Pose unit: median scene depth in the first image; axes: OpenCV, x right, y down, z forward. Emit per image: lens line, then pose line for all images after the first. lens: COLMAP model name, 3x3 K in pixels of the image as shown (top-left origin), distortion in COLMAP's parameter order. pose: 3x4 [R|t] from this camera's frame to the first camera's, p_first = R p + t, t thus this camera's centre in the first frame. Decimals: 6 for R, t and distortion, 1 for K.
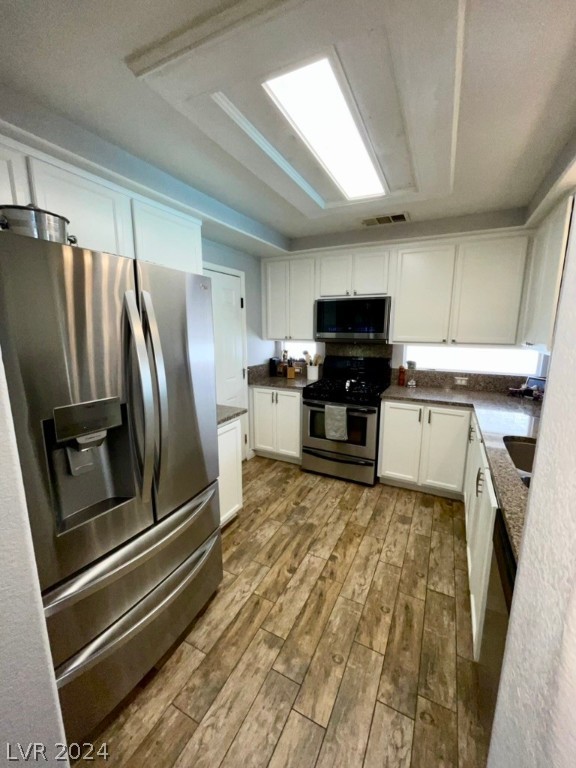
lens RADIAL K [[307.9, 0, 290.9], [0, 307.9, 381.7], [0, 0, 1]] dist [-0.000755, 0.000002]
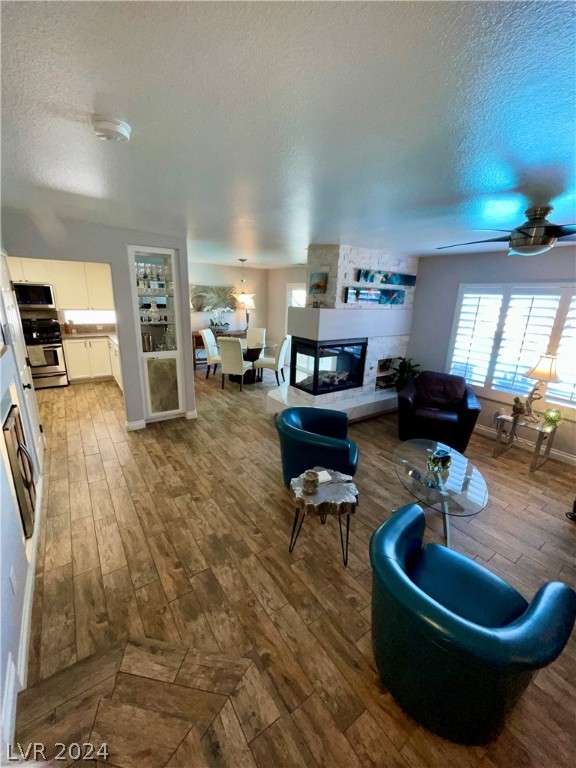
lens RADIAL K [[307.9, 0, 290.9], [0, 307.9, 381.7], [0, 0, 1]] dist [-0.000755, 0.000002]
pose [[0.459759, -0.224543, 0.859187, -0.755705], [0.118794, 0.974360, 0.191076, 0.113350], [-0.880062, 0.014218, 0.474645, -1.169446]]
